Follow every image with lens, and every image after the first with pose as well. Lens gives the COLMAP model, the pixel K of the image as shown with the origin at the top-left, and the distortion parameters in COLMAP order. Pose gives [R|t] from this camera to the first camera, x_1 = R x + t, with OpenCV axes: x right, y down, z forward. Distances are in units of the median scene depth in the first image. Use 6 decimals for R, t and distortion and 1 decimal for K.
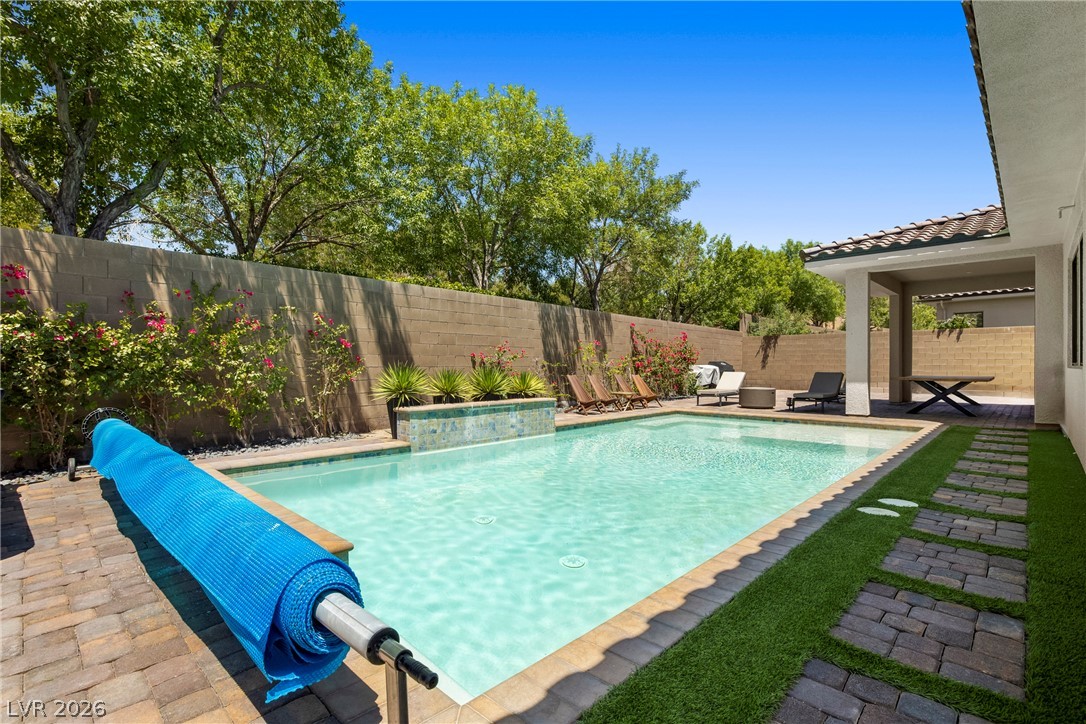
lens RADIAL K [[515.9, 0, 542.3], [0, 515.9, 367.8], [0, 0, 1]] dist [-0.022186, 0.003367]
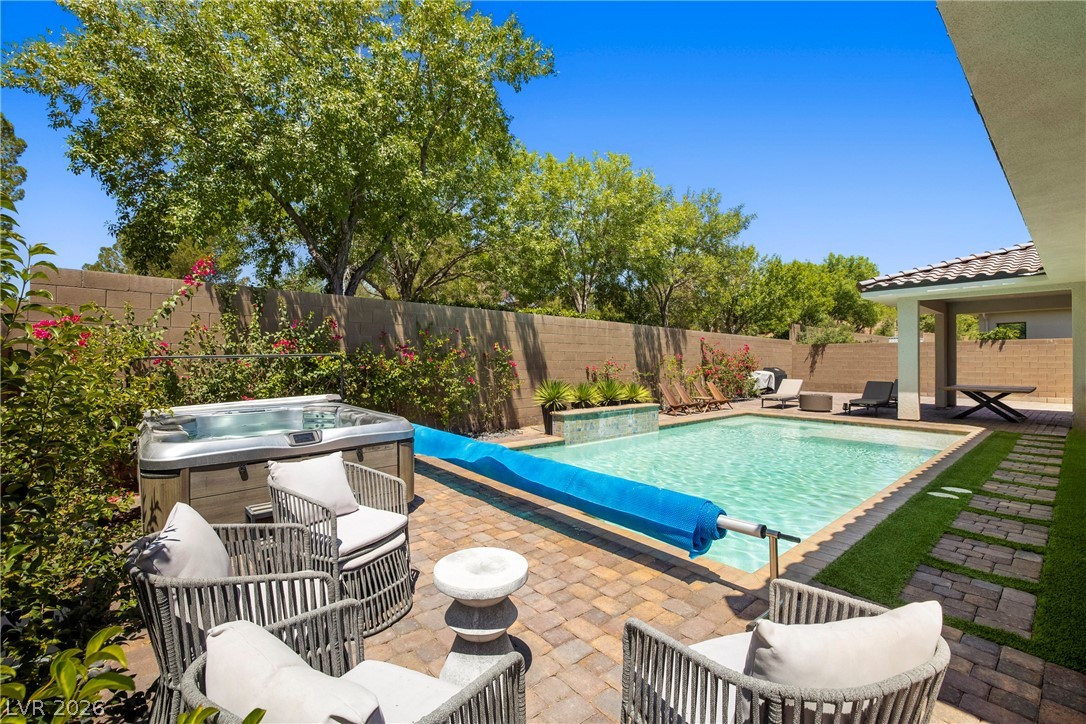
lens RADIAL K [[471.4, 0, 542.1], [0, 471.4, 354.4], [0, 0, 1]] dist [-0.007577, -0.000096]
pose [[0.995839, 0.003370, -0.091071, -0.140484], [-0.005250, 0.999778, -0.020411, -0.034169], [0.090982, 0.020804, 0.995635, -0.173518]]
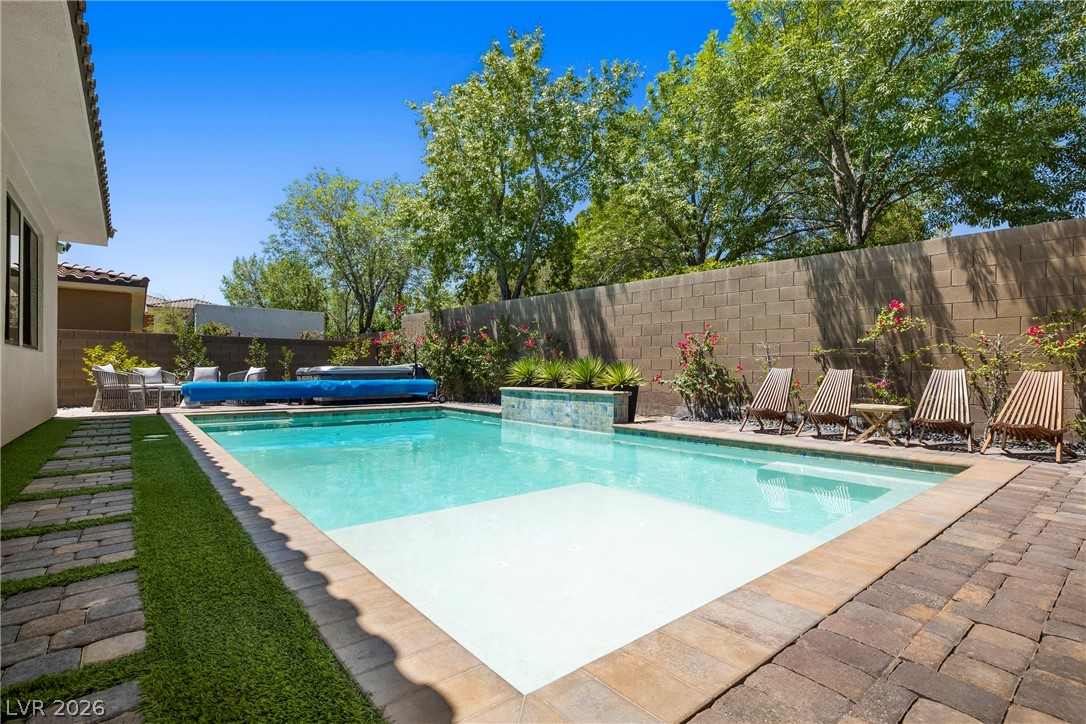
lens RADIAL K [[515.9, 0, 549.0], [0, 515.9, 373.2], [0, 0, 1]] dist [-0.022186, 0.003367]
pose [[-0.093548, 0.006595, -0.995593, 0.775625], [-0.012093, 0.999897, 0.007760, 0.020062], [0.995541, 0.012765, -0.093459, 0.867865]]
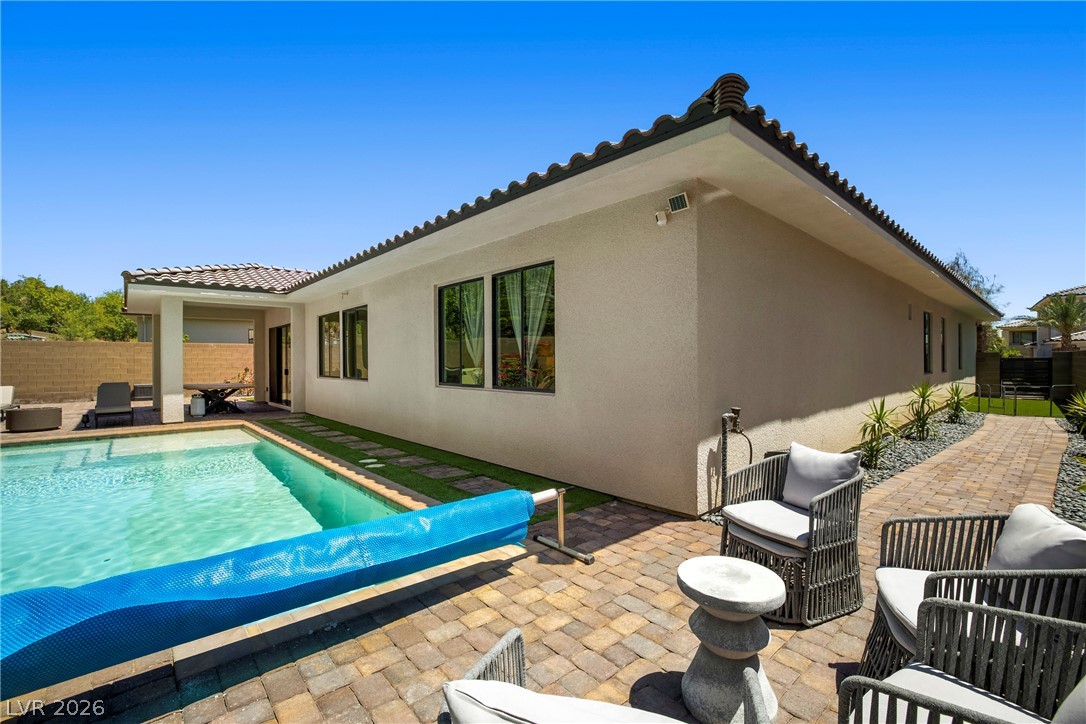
lens RADIAL K [[471.4, 0, 540.5], [0, 471.4, 361.7], [0, 0, 1]] dist [-0.007577, -0.000096]
pose [[0.078855, -0.001714, 0.996885, -0.388622], [0.013871, 0.999904, 0.000622, -0.035894], [-0.996790, 0.013779, 0.078871, 0.096398]]
